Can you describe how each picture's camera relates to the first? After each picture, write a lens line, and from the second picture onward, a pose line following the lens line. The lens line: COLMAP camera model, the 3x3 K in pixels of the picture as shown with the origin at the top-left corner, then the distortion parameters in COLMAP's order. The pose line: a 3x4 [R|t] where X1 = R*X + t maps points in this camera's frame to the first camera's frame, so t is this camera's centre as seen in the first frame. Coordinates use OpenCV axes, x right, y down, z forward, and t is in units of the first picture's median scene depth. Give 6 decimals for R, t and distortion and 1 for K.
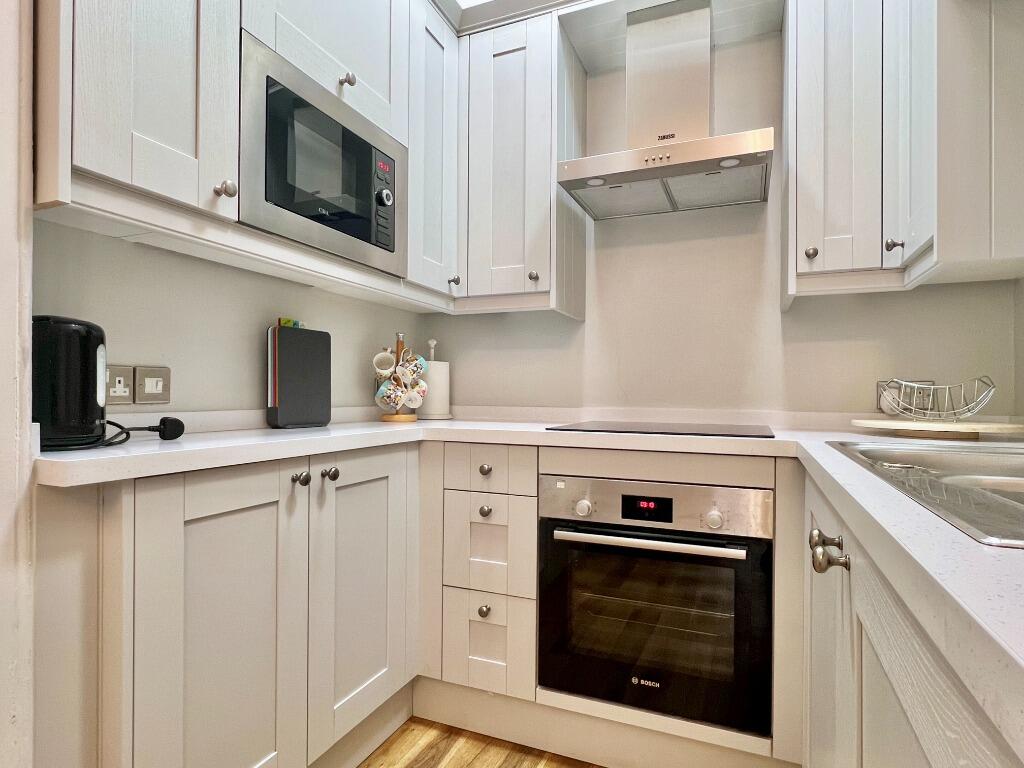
lens RADIAL K [[566.7, 0, 510.1], [0, 566.7, 388.1], [0, 0, 1]] dist [-0.001735, -0.000242]
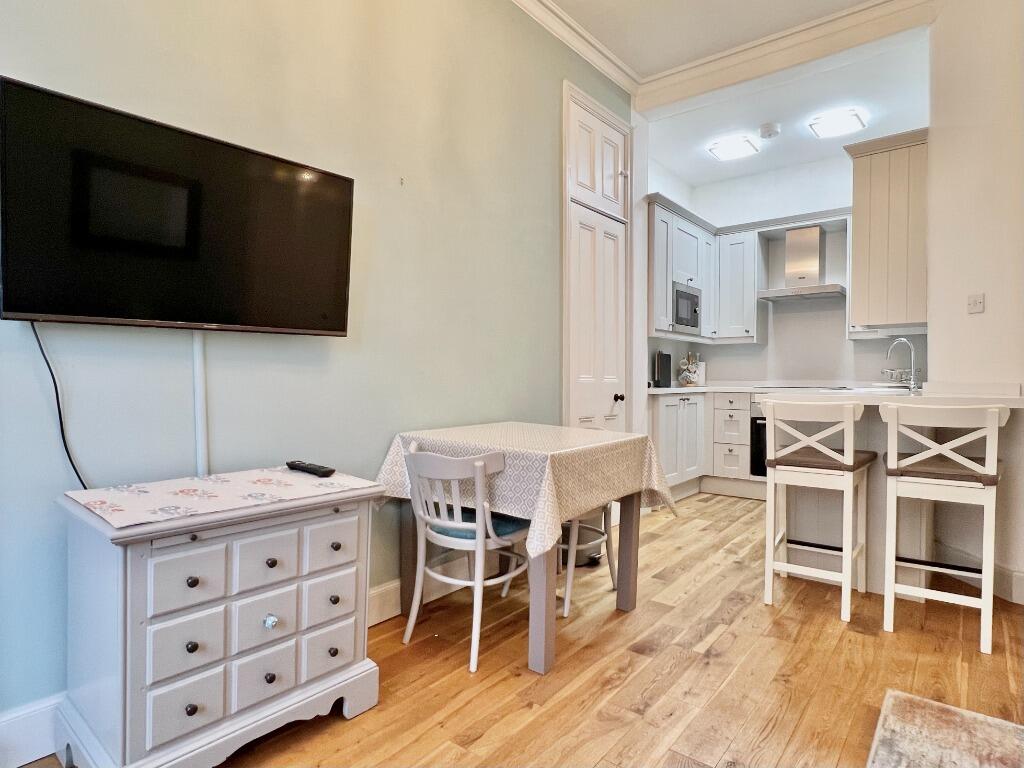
lens RADIAL K [[566.7, 0, 515.2], [0, 566.7, 387.2], [0, 0, 1]] dist [-0.001735, -0.000242]
pose [[0.958732, -0.000910, -0.284310, -0.266637], [0.007947, 0.999690, 0.023601, -0.006127], [0.284201, -0.024887, 0.958442, -2.009927]]
